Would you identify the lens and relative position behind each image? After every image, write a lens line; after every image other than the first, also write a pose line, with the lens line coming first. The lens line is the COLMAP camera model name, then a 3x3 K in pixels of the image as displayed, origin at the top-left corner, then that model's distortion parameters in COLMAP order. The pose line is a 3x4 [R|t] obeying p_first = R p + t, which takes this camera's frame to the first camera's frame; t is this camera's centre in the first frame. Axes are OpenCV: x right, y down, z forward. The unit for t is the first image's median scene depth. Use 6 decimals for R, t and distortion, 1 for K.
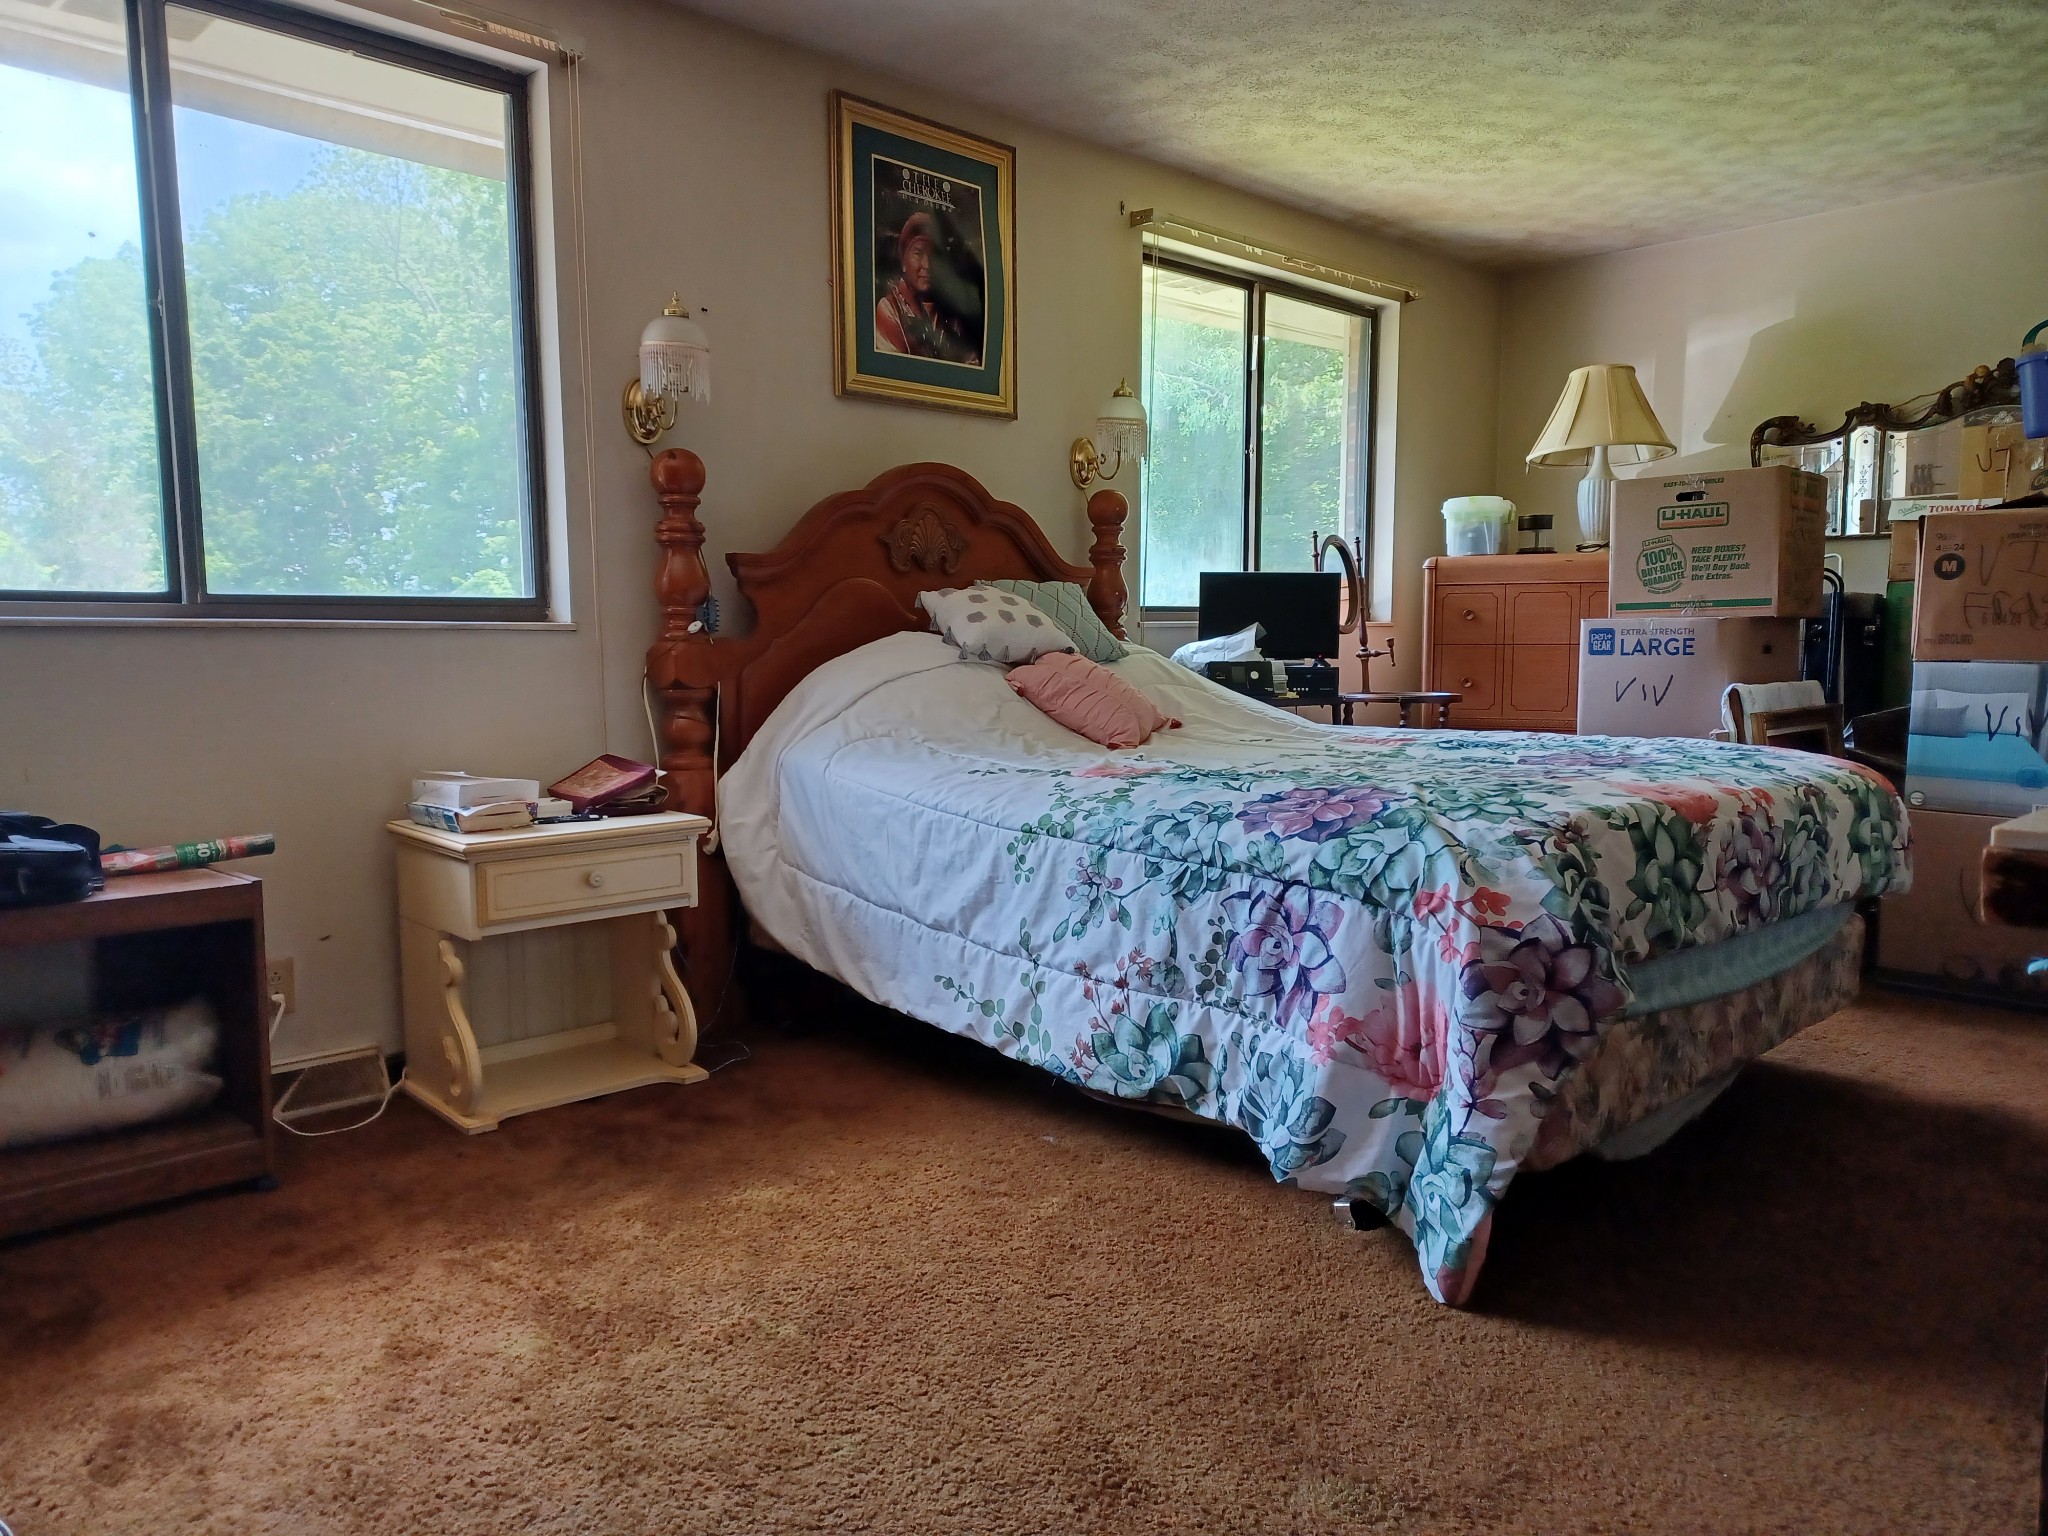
lens RADIAL K [[1493.5, 0, 1021.0], [0, 1493.5, 756.1], [0, 0, 1]] dist [0.054490, -0.024438]
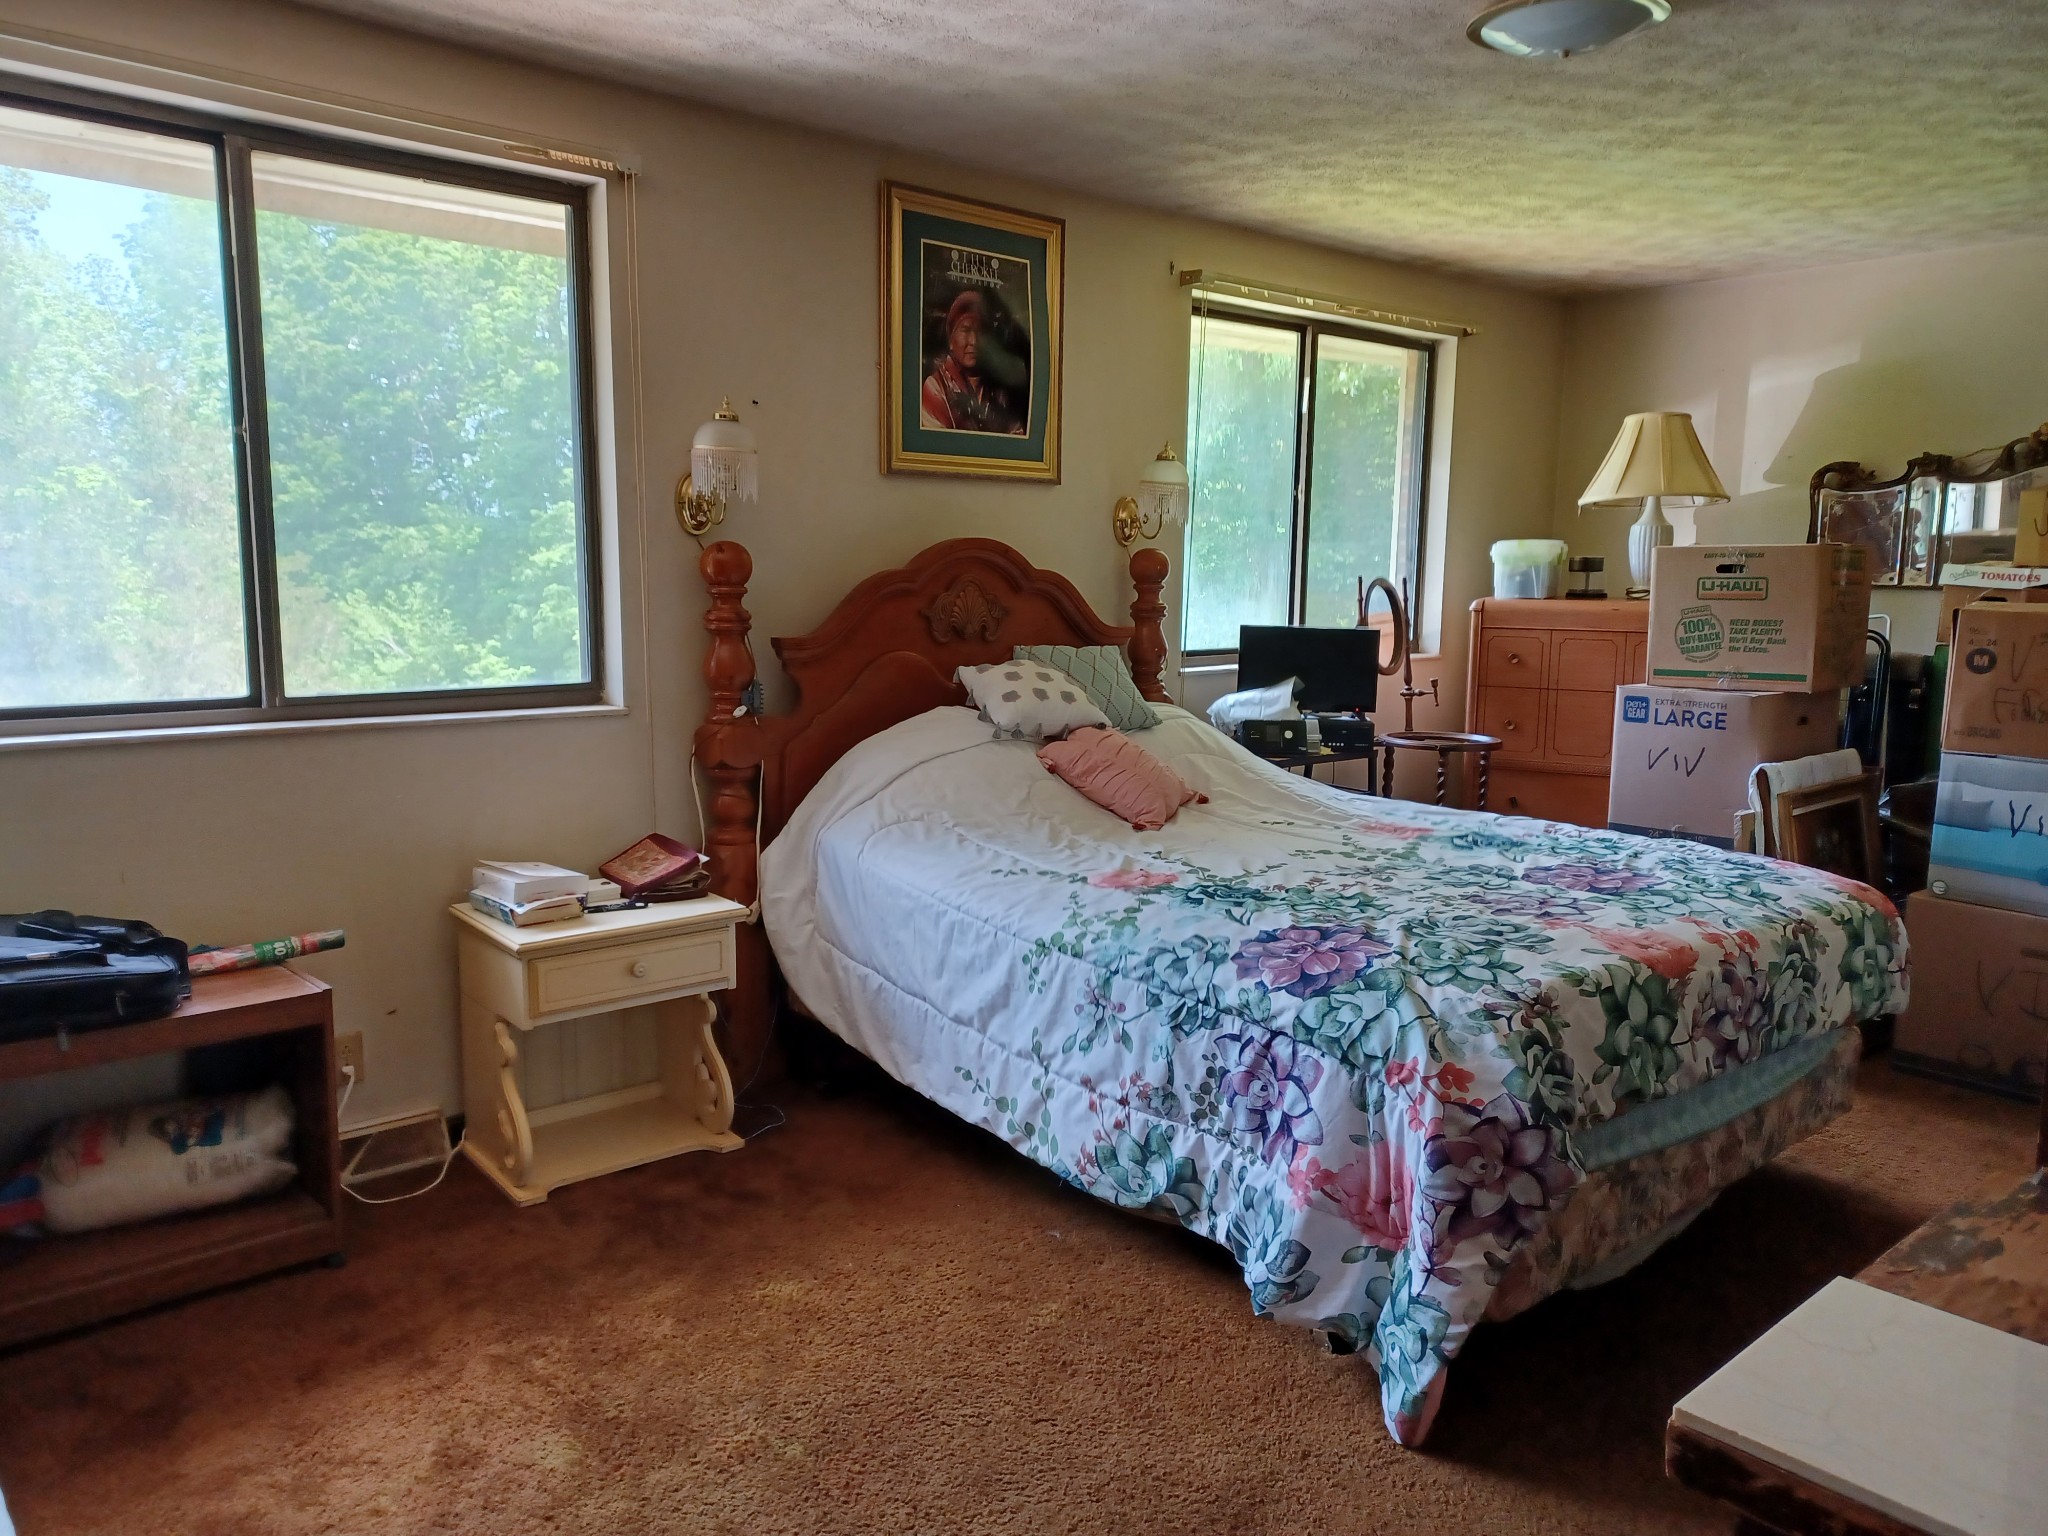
lens RADIAL K [[1493.5, 0, 1021.4], [0, 1493.5, 779.8], [0, 0, 1]] dist [0.054490, -0.024438]
pose [[0.998816, 0.023560, -0.042554, 0.028518], [-0.021832, 0.998936, 0.040627, -0.096699], [0.043466, -0.039650, 0.998268, -0.045788]]
